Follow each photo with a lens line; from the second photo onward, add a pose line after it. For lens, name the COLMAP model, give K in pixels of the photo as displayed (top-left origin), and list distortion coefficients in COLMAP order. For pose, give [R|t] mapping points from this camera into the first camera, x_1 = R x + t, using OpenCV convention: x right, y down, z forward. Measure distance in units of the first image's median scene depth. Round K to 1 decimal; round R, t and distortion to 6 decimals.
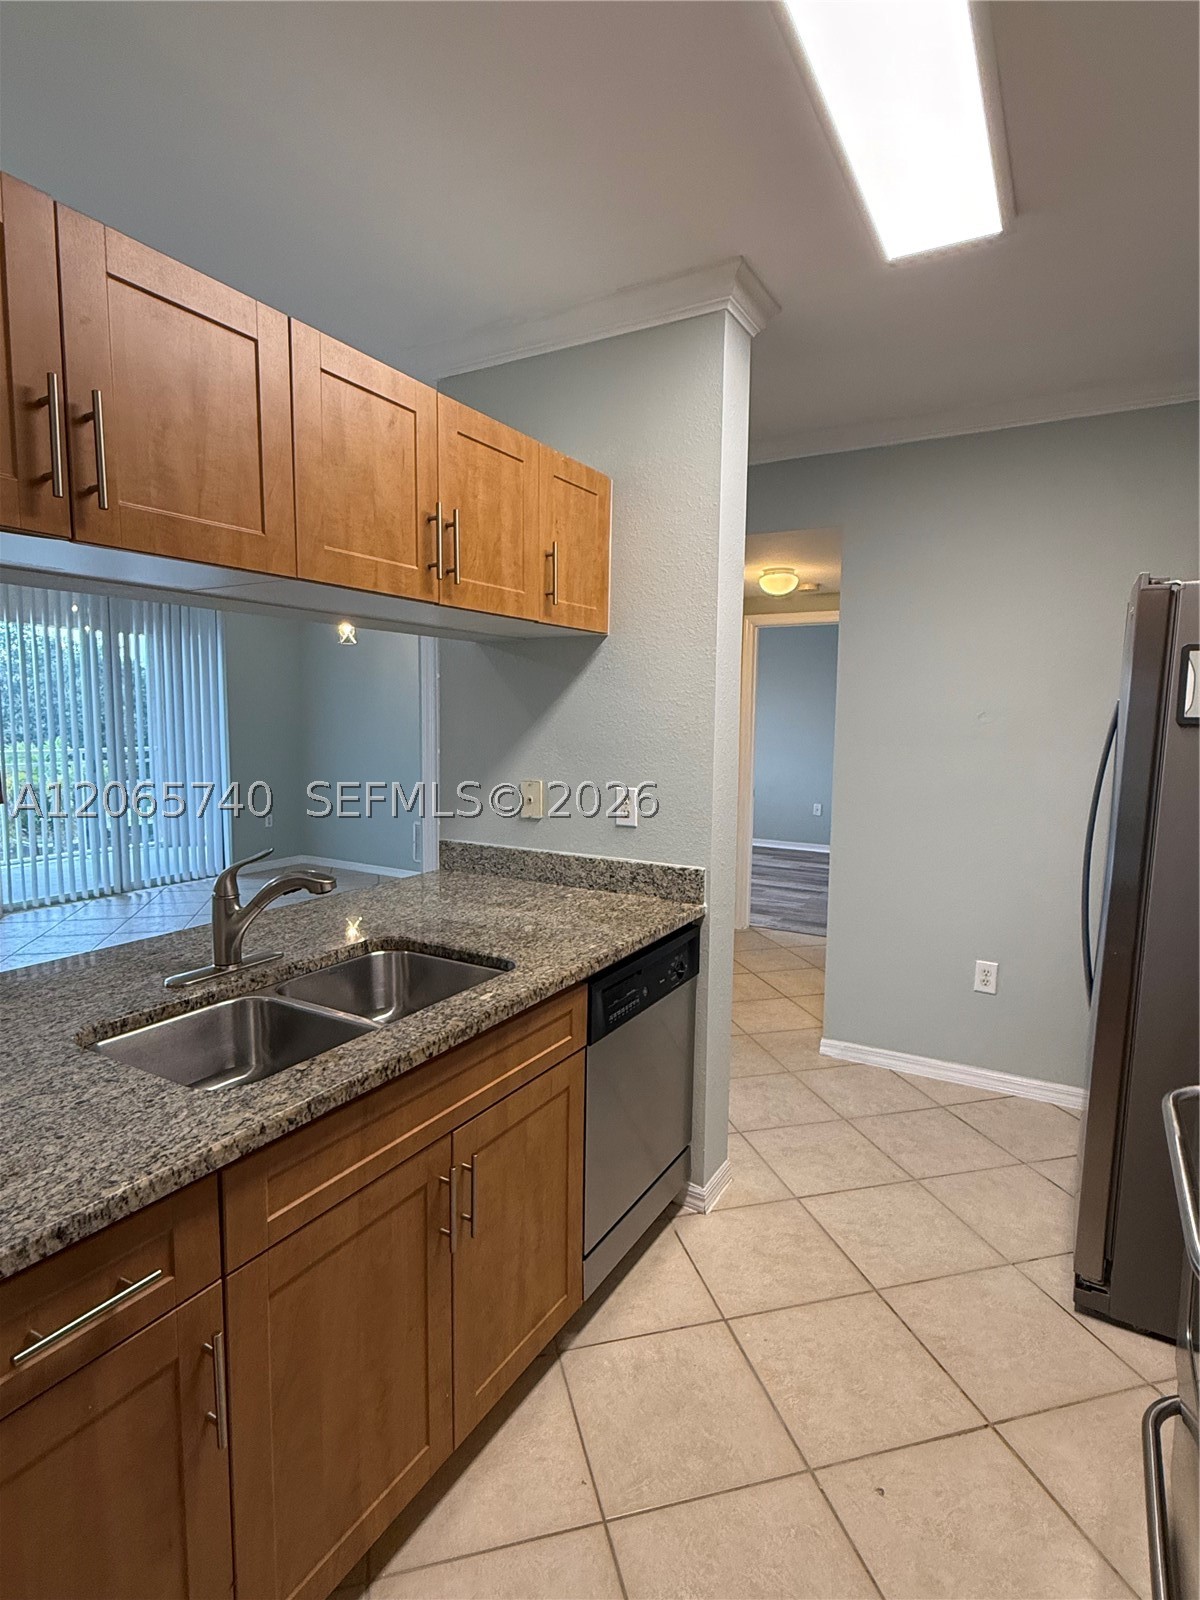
lens RADIAL K [[842.7, 0, 599.3], [0, 842.7, 802.4], [0, 0, 1]] dist [-0.005341, -0.000615]
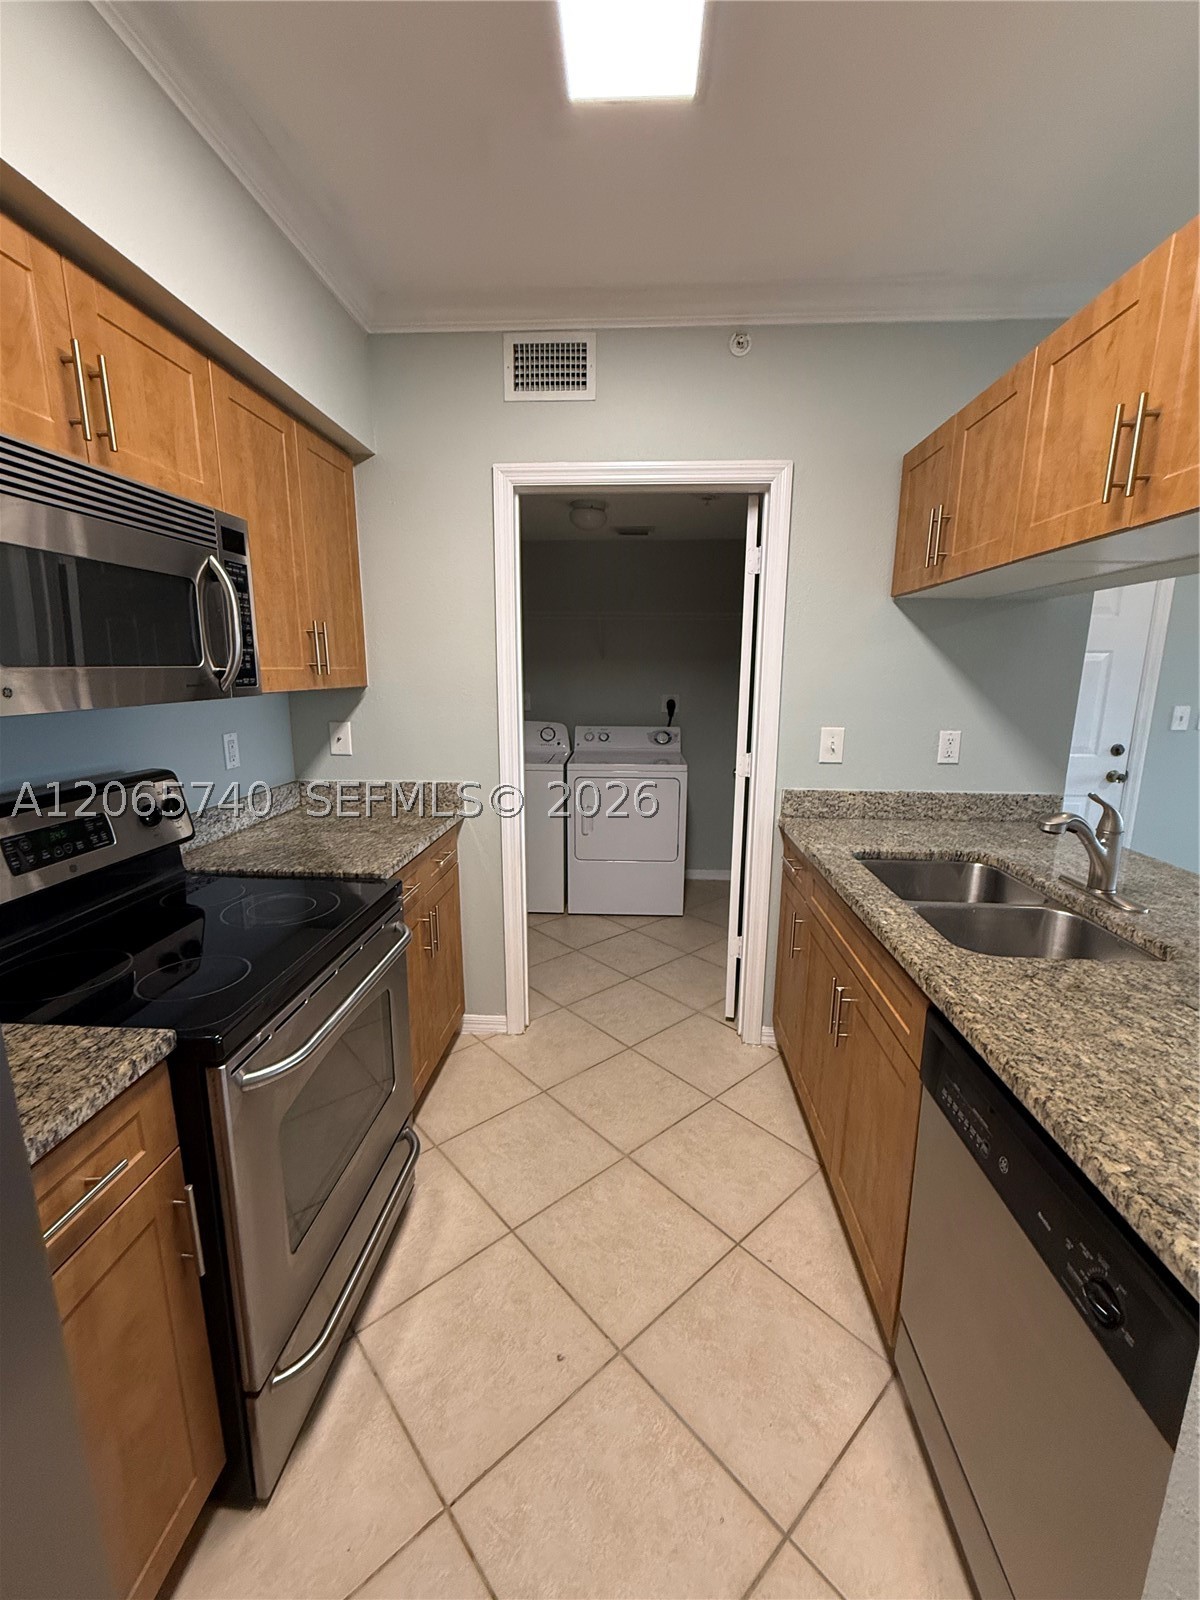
lens RADIAL K [[665.4, 0, 599.2], [0, 665.4, 803.1], [0, 0, 1]] dist [-0.000246, 0.000281]
pose [[-0.894166, 0.073878, -0.441599, 0.597523], [-0.063388, 0.955470, 0.288198, -0.147875], [0.443226, 0.285689, -0.849666, 1.494041]]
